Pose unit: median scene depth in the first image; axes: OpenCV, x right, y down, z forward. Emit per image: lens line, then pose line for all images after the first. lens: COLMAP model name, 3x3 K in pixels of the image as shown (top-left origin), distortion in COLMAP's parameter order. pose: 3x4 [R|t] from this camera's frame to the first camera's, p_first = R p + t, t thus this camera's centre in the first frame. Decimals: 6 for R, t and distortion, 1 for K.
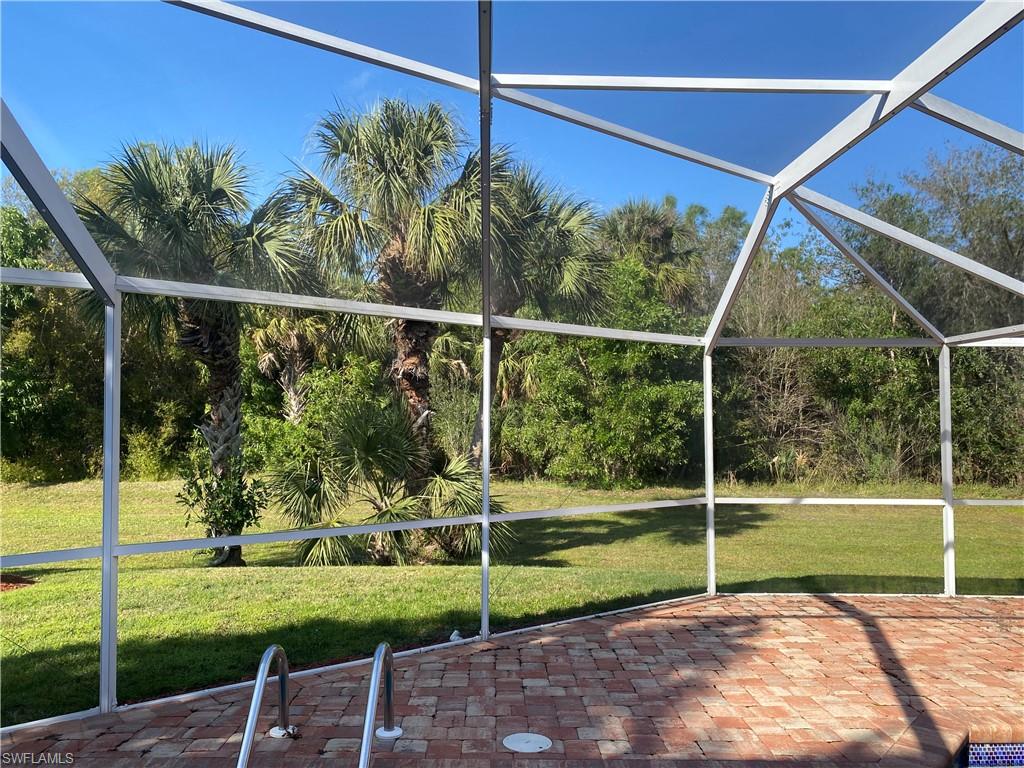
lens RADIAL K [[767.4, 0, 514.2], [0, 767.4, 387.2], [0, 0, 1]] dist [0.013606, -0.003651]
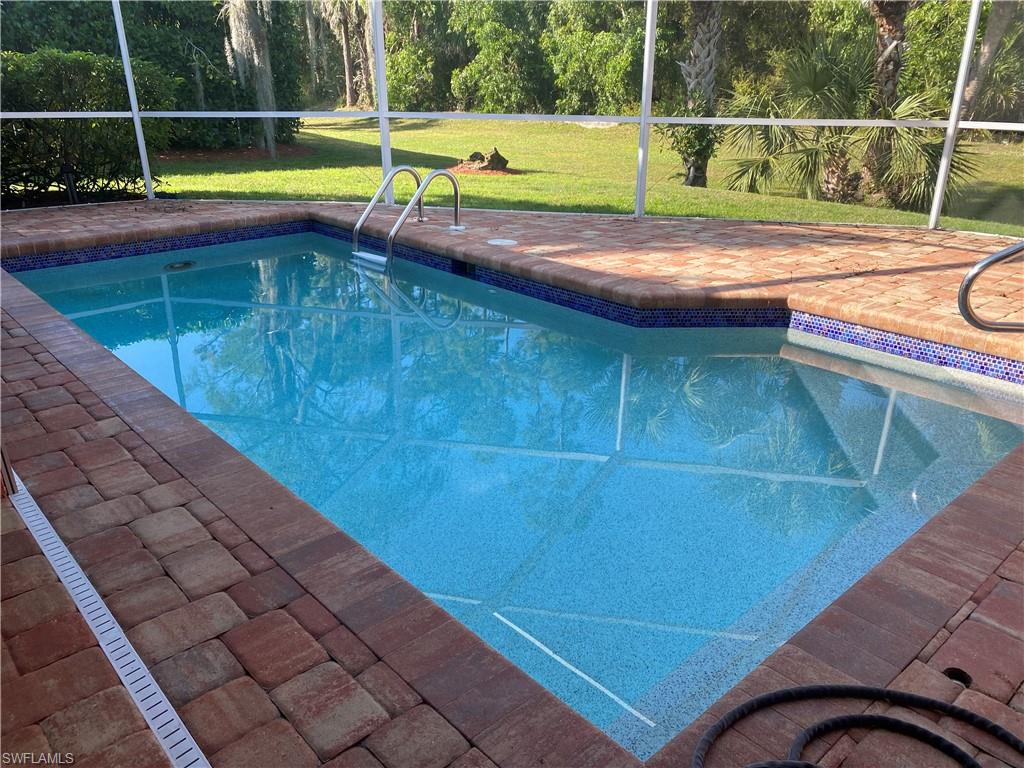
lens RADIAL K [[767.4, 0, 510.9], [0, 767.4, 389.3], [0, 0, 1]] dist [0.013606, -0.003651]
pose [[0.679761, 0.274354, -0.680187, 0.929595], [0.030905, 0.915863, 0.400300, 0.084195], [0.732782, -0.293129, 0.614089, -0.032449]]
